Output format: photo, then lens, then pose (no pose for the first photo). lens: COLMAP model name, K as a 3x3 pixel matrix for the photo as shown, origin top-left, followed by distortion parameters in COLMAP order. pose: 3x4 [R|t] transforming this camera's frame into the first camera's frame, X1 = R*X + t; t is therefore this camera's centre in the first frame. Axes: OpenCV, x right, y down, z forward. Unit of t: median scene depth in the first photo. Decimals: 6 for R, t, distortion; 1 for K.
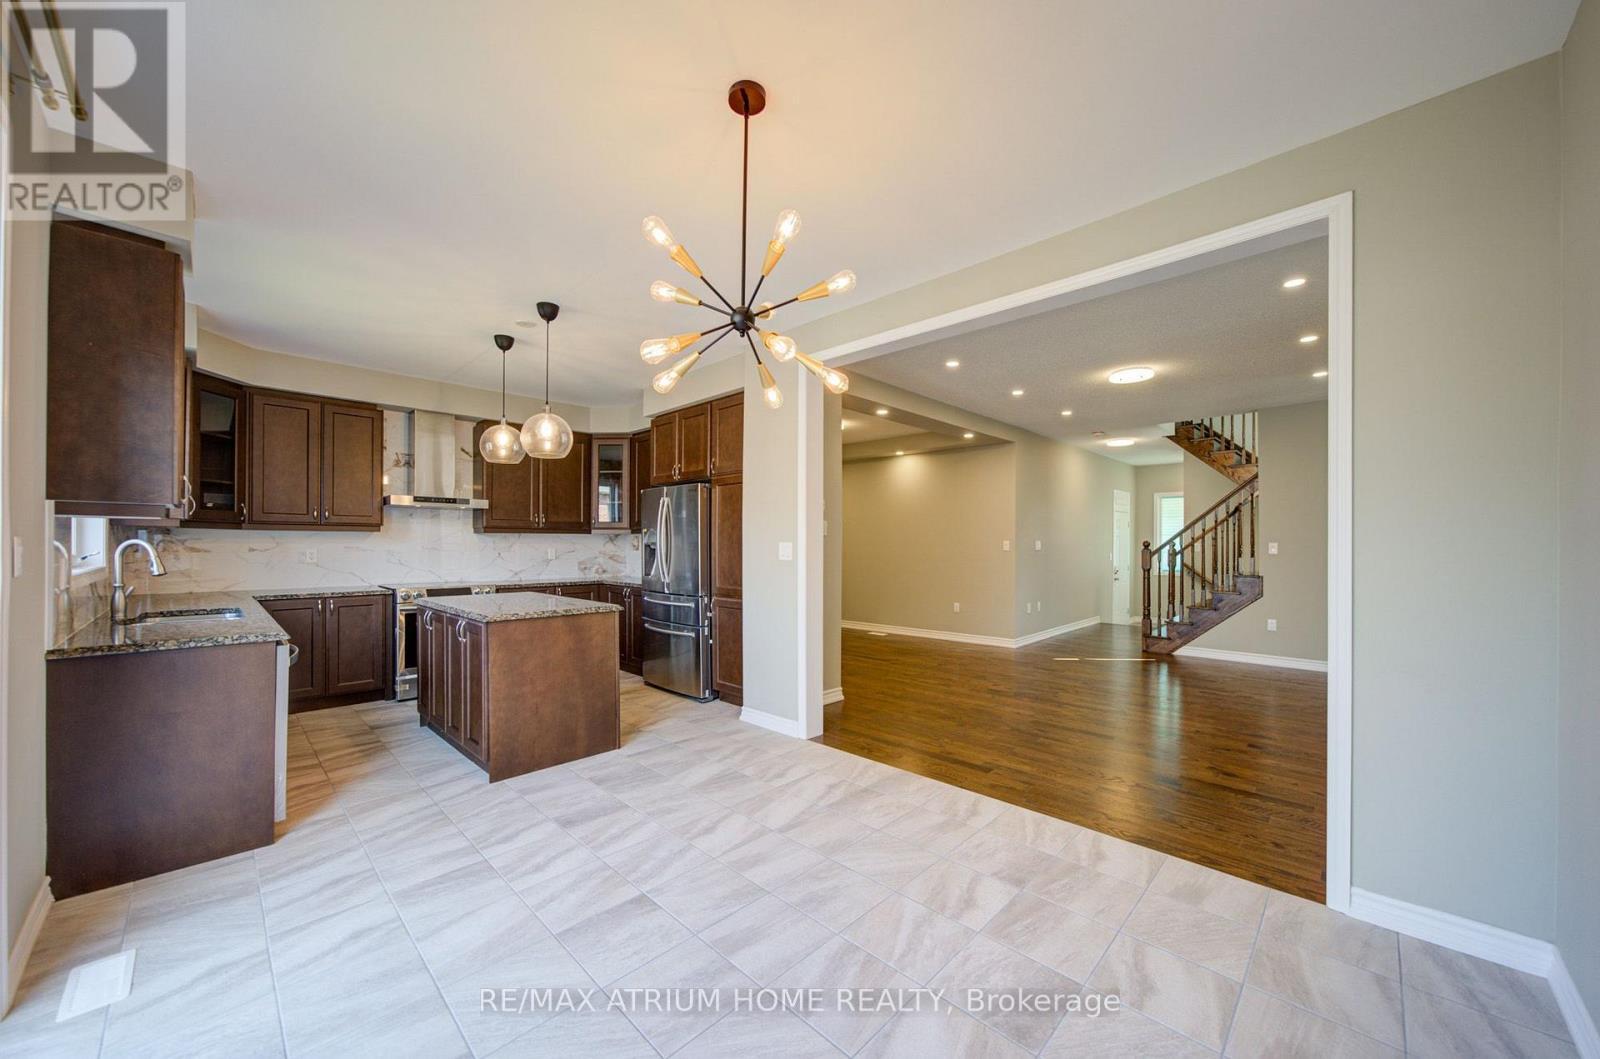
lens RADIAL K [[596.8, 0, 777.0], [0, 596.8, 547.2], [0, 0, 1]] dist [-0.000538, -0.000041]
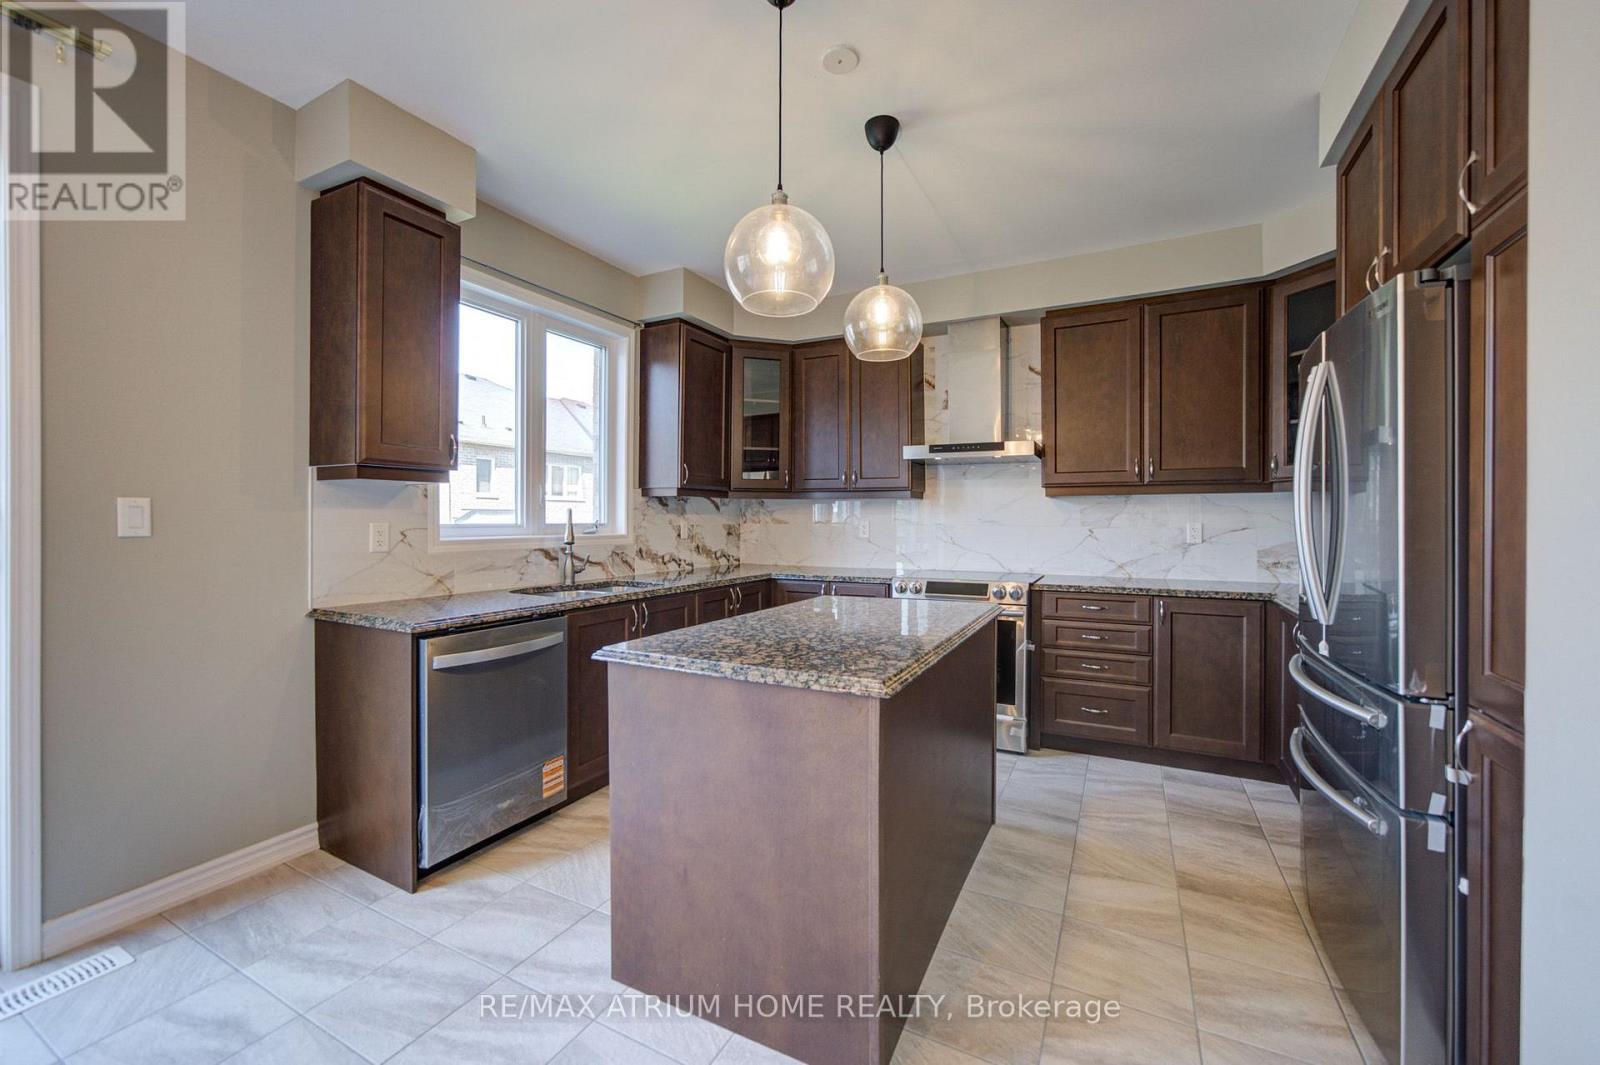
lens RADIAL K [[636.9, 0, 793.8], [0, 636.9, 522.7], [0, 0, 1]] dist [-0.006521, 0.000360]
pose [[0.322636, 0.004535, -0.946512, 0.051310], [-0.007149, 0.999972, 0.002354, 0.005560], [0.946496, 0.006008, 0.322659, 0.668162]]
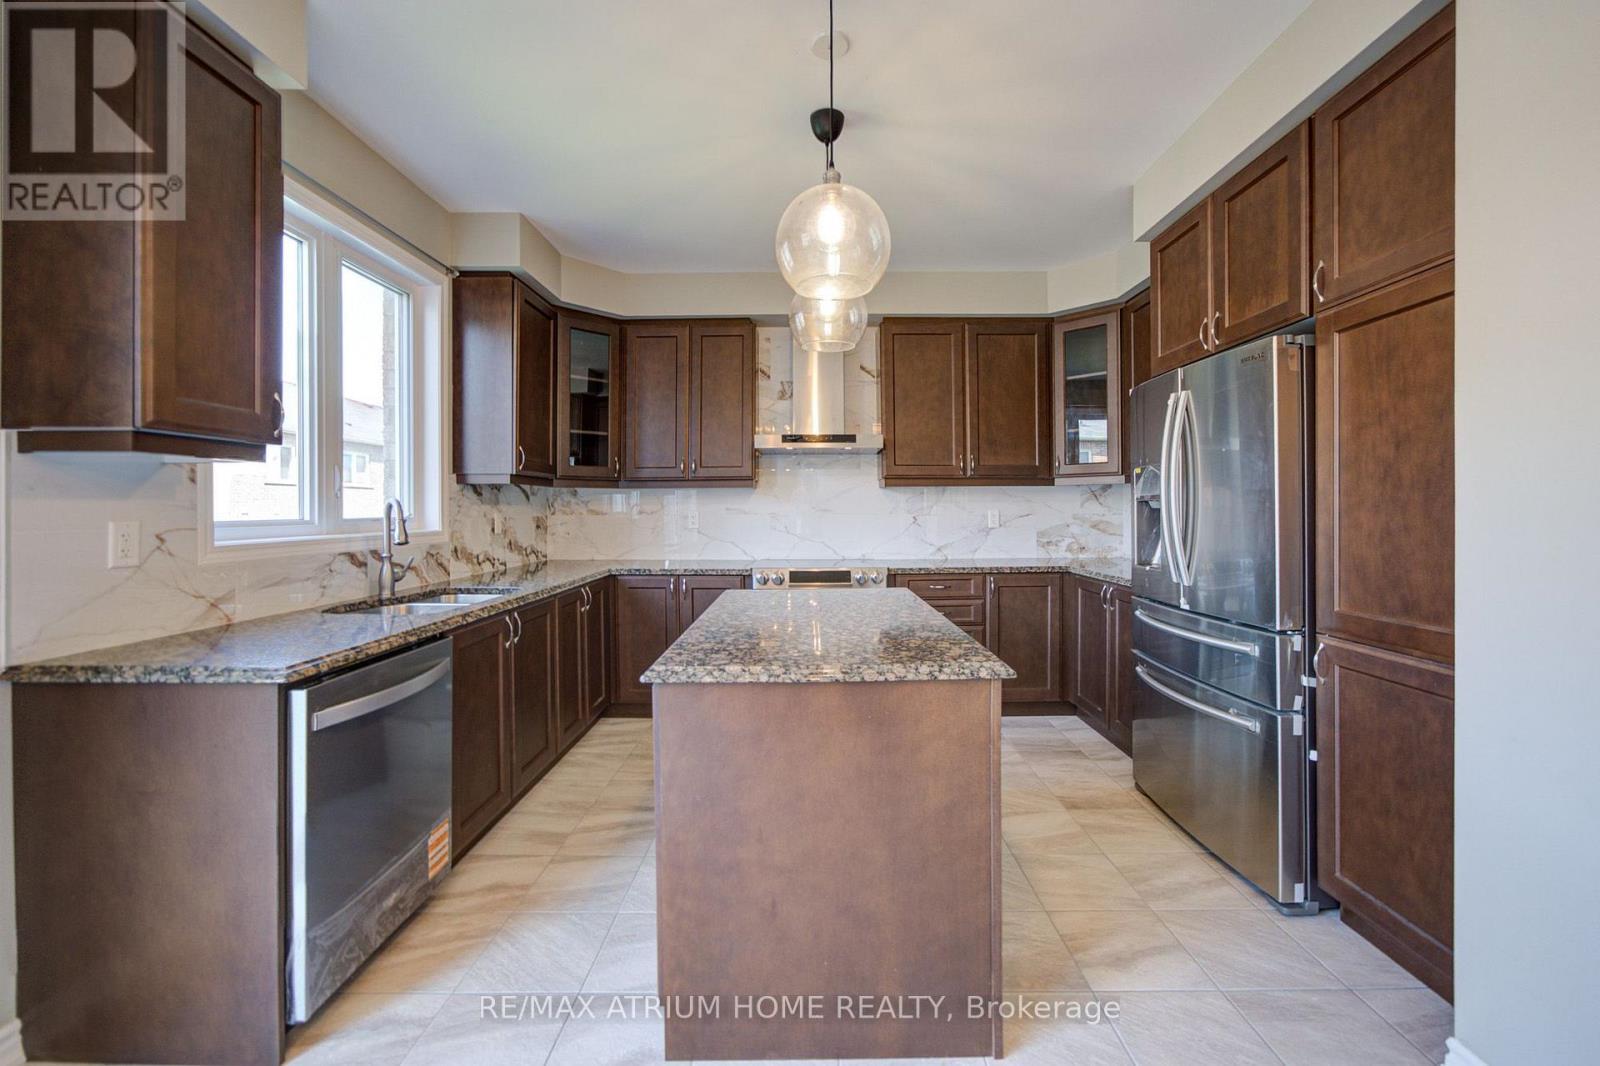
lens RADIAL K [[649.6, 0, 806.9], [0, 649.6, 510.7], [0, 0, 1]] dist [-0.018378, 0.006270]
pose [[0.722643, -0.001695, -0.691220, -0.063501], [0.001750, 0.999998, -0.000622, 0.004425], [0.691219, -0.000761, 0.722645, 0.508983]]
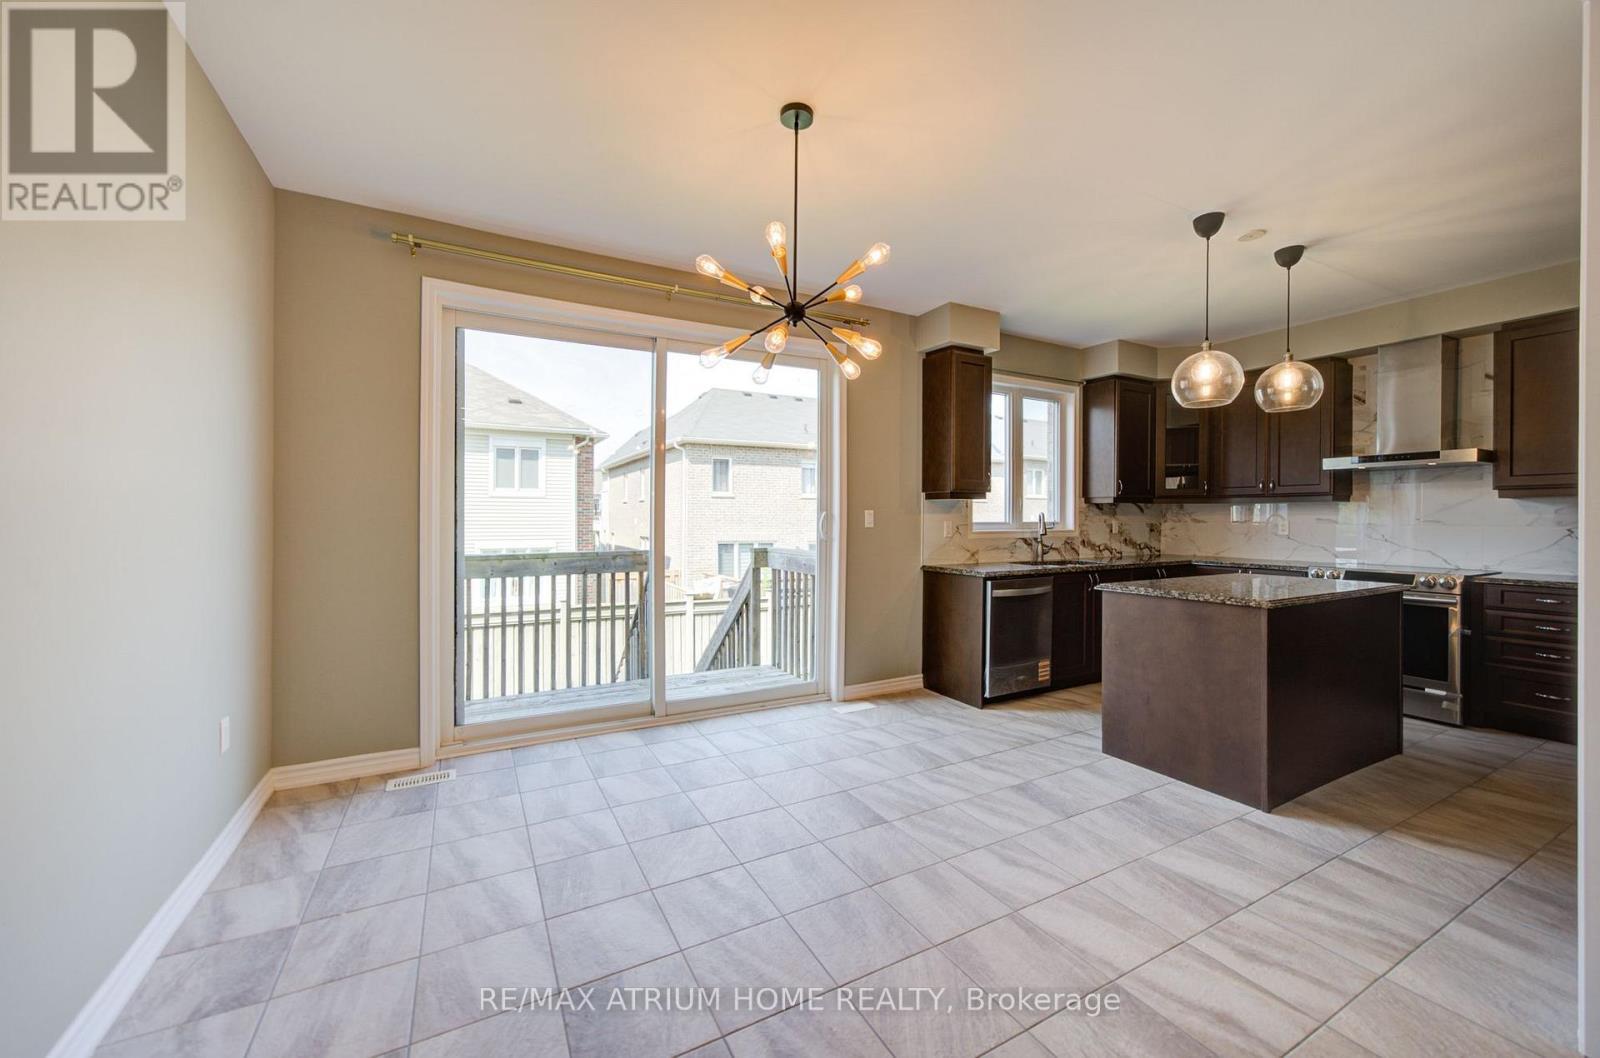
lens RADIAL K [[607.5, 0, 807.6], [0, 607.5, 520.0], [0, 0, 1]] dist [-0.000085, 0.006104]
pose [[-0.253112, 0.002171, -0.967435, 0.429910], [-0.008374, 0.999955, 0.004435, 0.005029], [0.967401, 0.009223, -0.253083, 0.534212]]
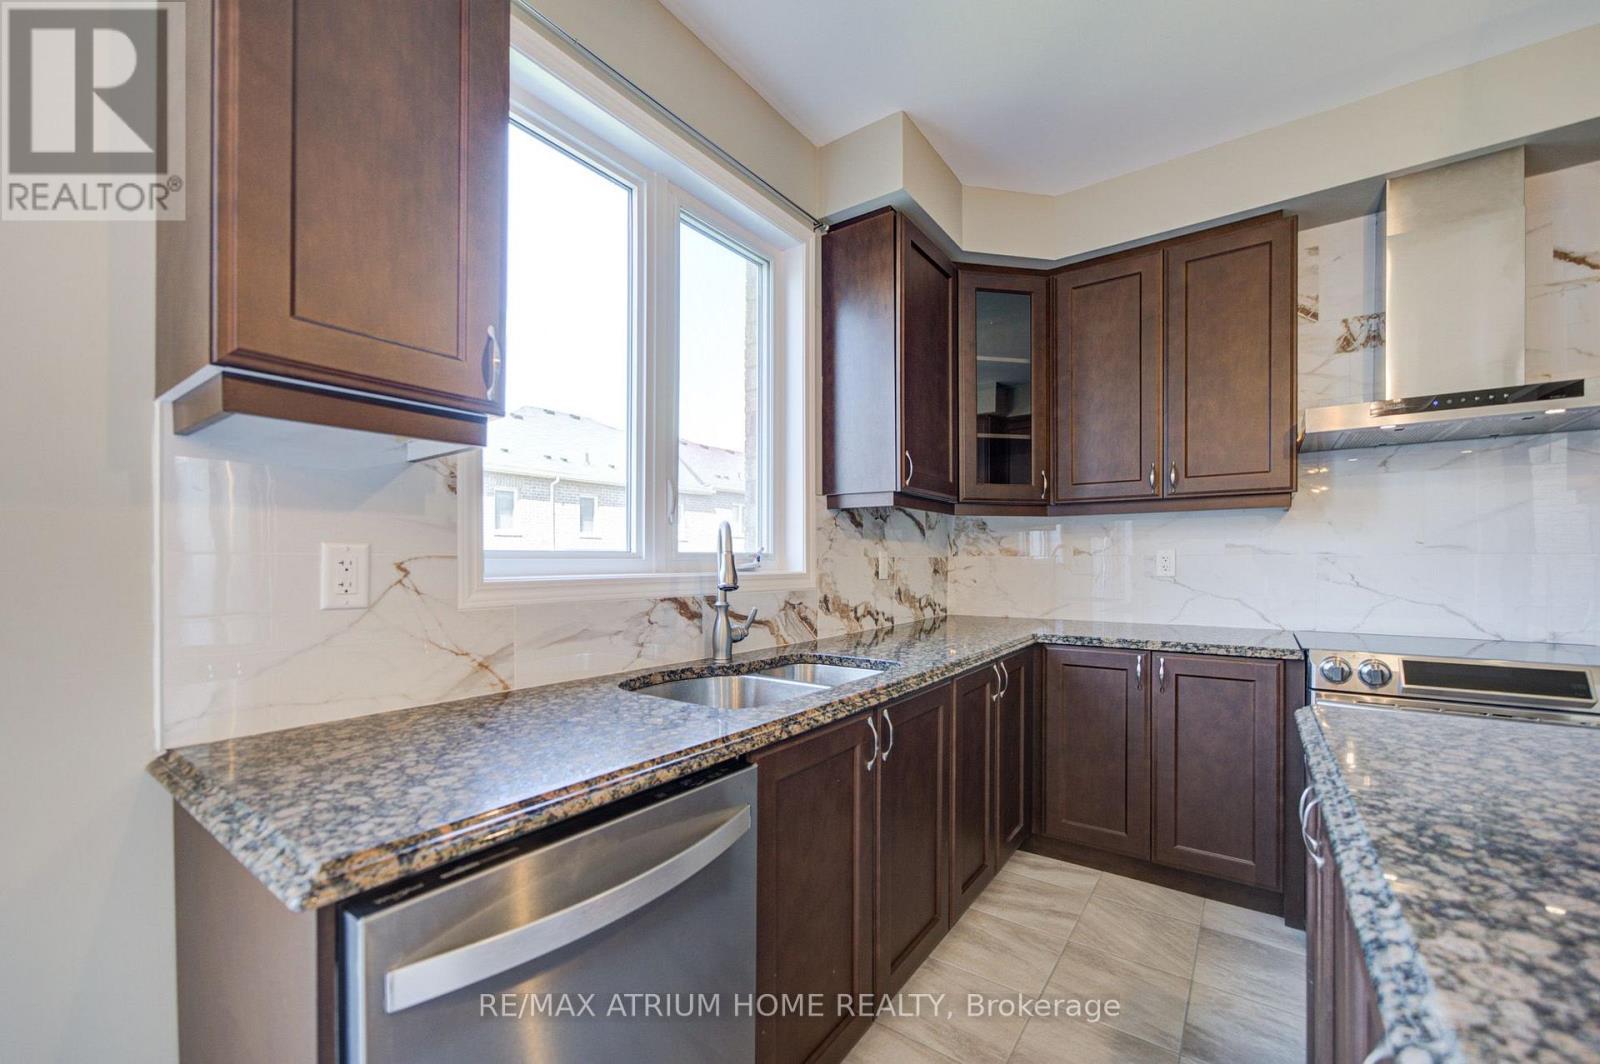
lens RADIAL K [[649.7, 0, 802.4], [0, 649.7, 560.4], [0, 0, 1]] dist [-0.003047, 0.000329]
pose [[0.191843, -0.001609, -0.981424, -0.309463], [-0.004231, 0.999988, -0.002466, 0.016468], [0.981417, 0.004625, 0.191834, 0.631199]]
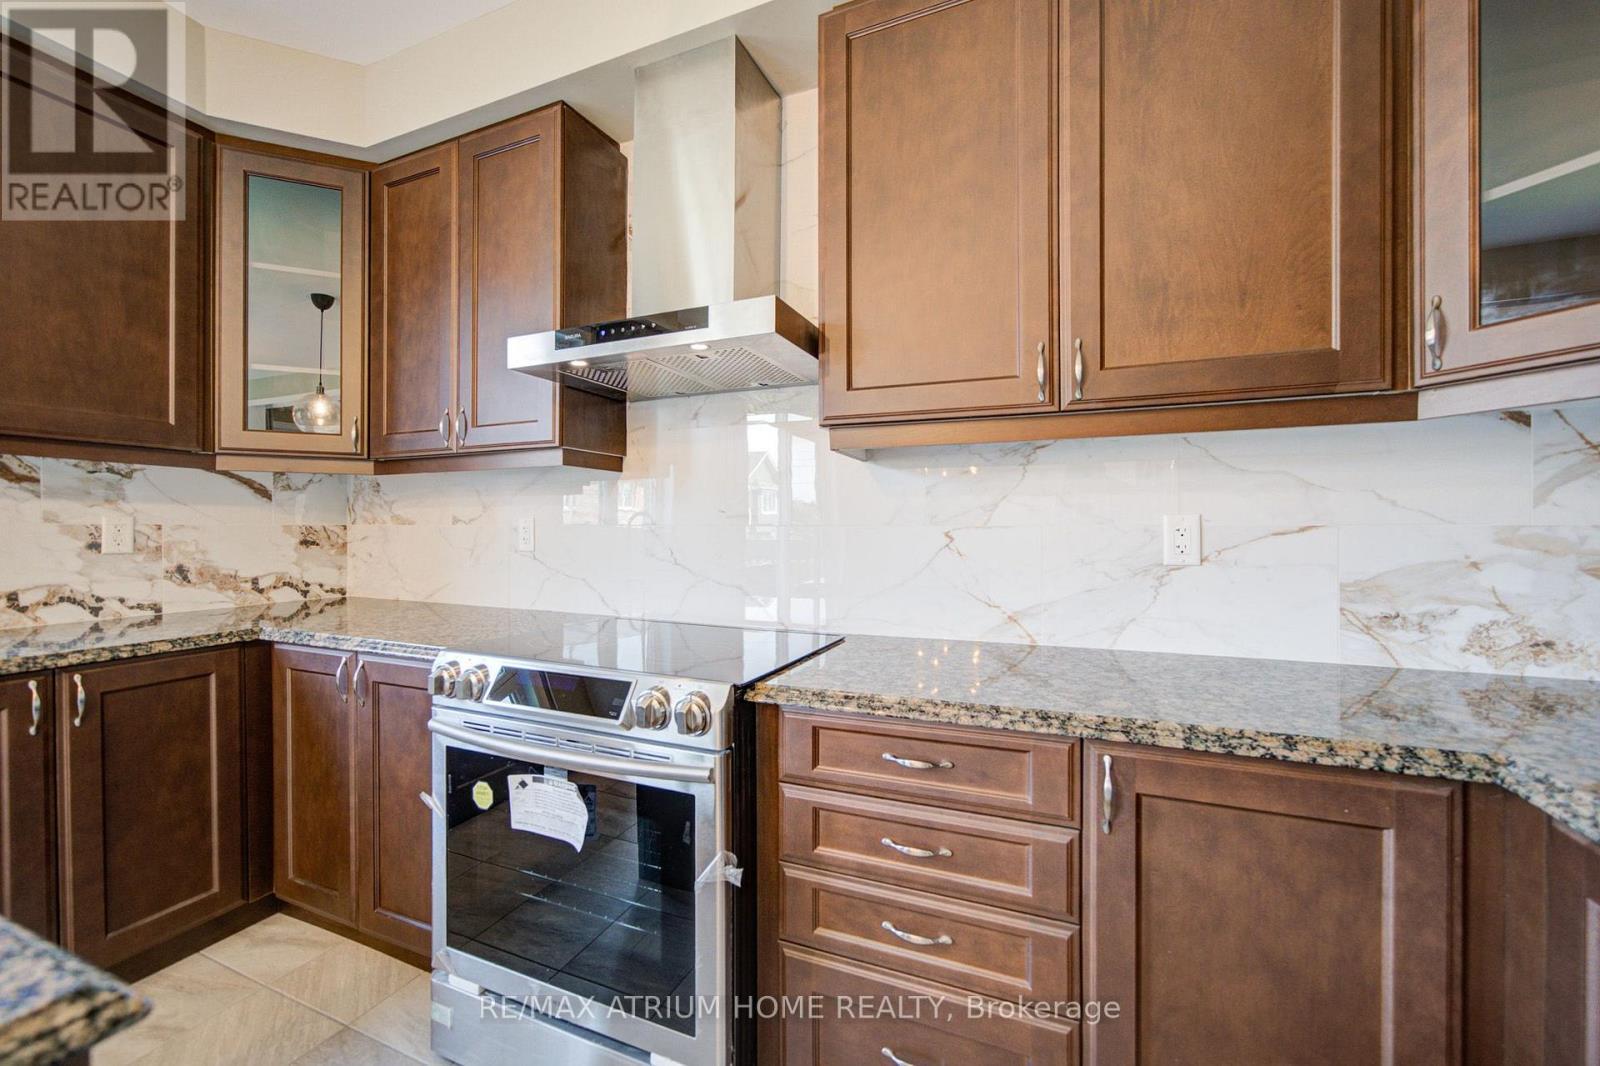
lens RADIAL K [[636.5, 0, 788.1], [0, 636.5, 531.8], [0, 0, 1]] dist [-0.002233, -0.000231]
pose [[0.387590, -0.000225, -0.921832, -0.301616], [-0.007739, 0.999964, -0.003498, 0.015038], [0.921799, 0.008490, 0.387574, 1.069244]]
